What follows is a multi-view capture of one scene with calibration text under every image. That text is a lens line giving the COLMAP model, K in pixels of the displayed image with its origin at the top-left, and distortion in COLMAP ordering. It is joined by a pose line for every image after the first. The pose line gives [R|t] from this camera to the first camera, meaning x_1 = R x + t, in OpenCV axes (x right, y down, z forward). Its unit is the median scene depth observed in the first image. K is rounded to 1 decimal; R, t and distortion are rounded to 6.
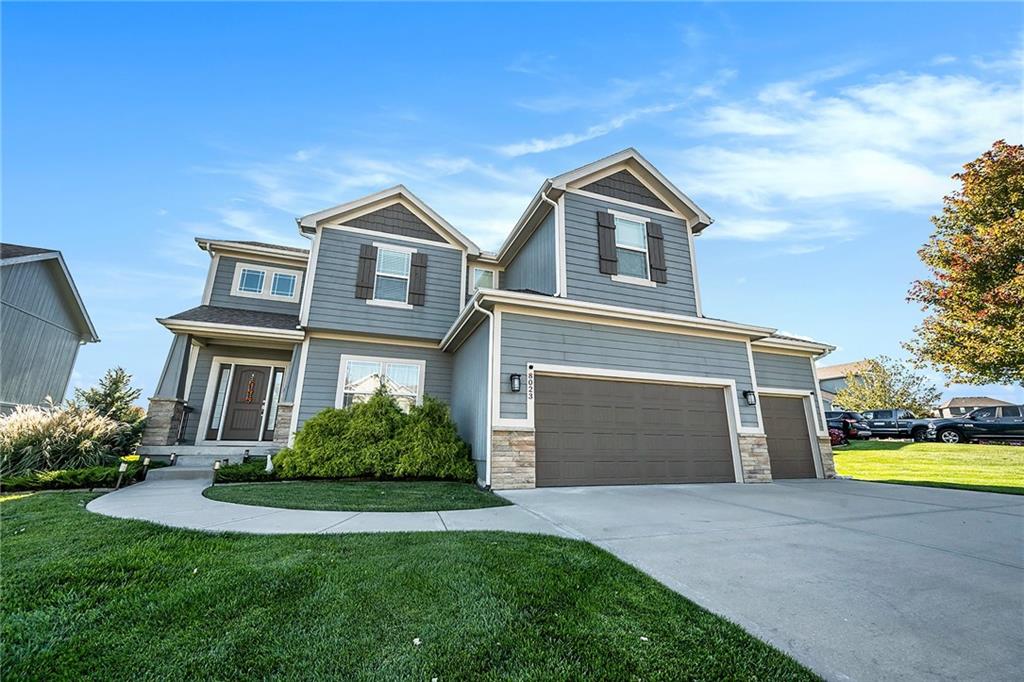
lens RADIAL K [[404.8, 0, 512.0], [0, 404.8, 341.0], [0, 0, 1]] dist [-0.000066, 0.000446]
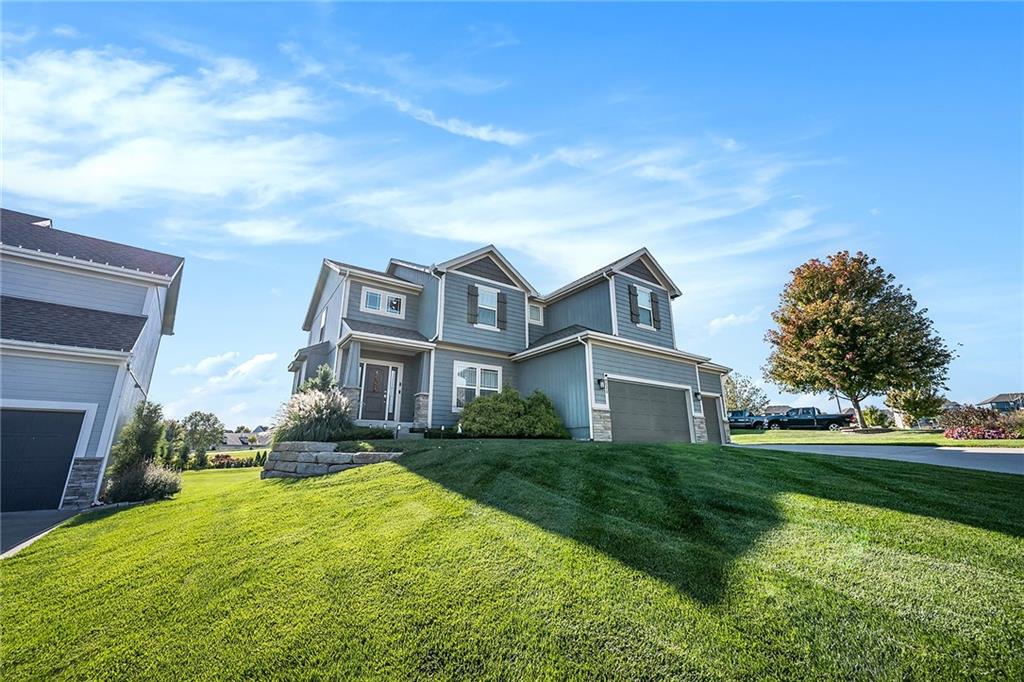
lens RADIAL K [[417.7, 0, 505.2], [0, 417.7, 341.9], [0, 0, 1]] dist [-0.000197, -0.000197]
pose [[0.963057, 0.057956, 0.262987, -0.691386], [-0.057973, 0.998288, -0.007704, -0.034370], [-0.262983, -0.007827, 0.964769, -0.522546]]
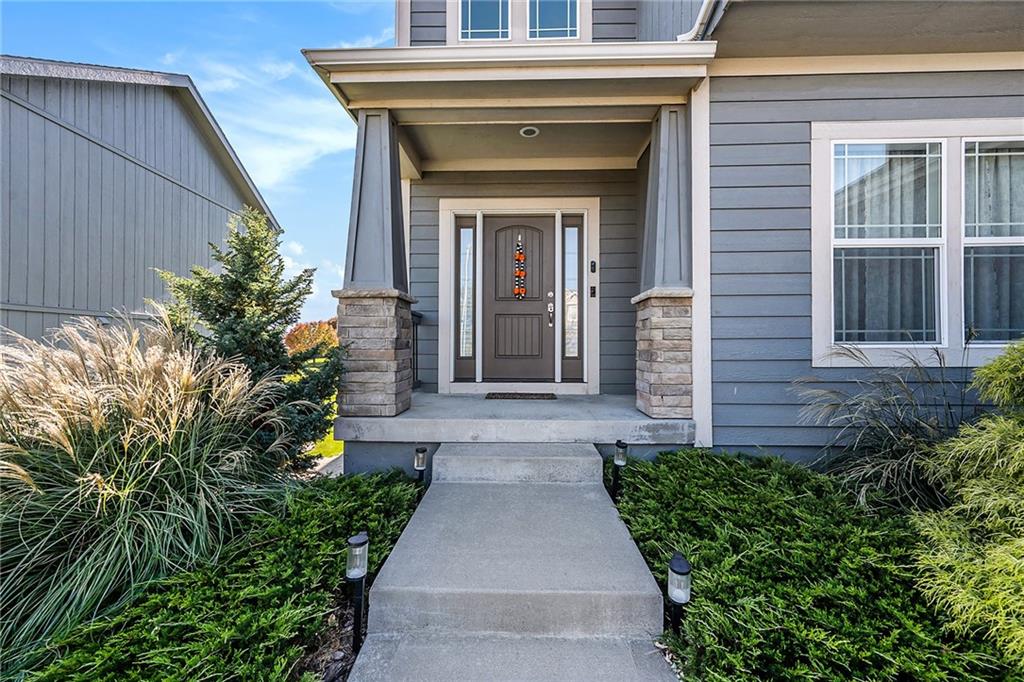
lens RADIAL K [[395.7, 0, 512.0], [0, 395.7, 341.0], [0, 0, 1]] dist [-0.000455, -0.000100]
pose [[0.936660, -0.015457, -0.349898, -0.573112], [0.100934, 0.968555, 0.227407, 0.109653], [0.335380, -0.248320, 0.908767, 0.661775]]
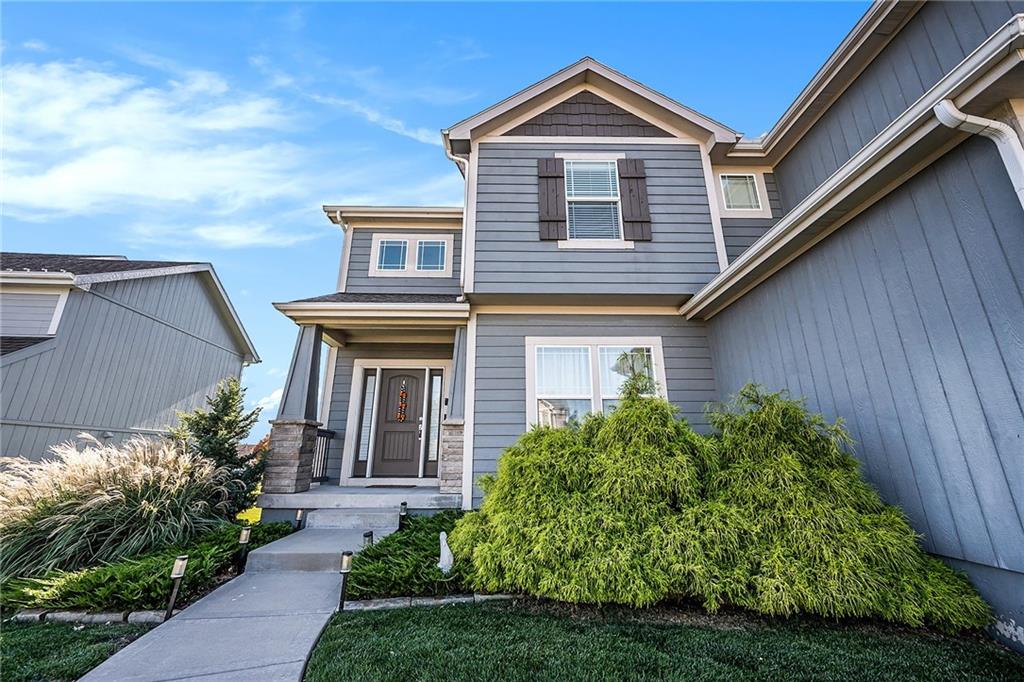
lens RADIAL K [[395.7, 0, 512.0], [0, 395.7, 341.0], [0, 0, 1]] dist [-0.000455, -0.000100]
pose [[0.949702, -0.099215, -0.297024, -0.284229], [0.091306, 0.995002, -0.040421, 0.066814], [0.299549, 0.011268, 0.954014, 0.454222]]
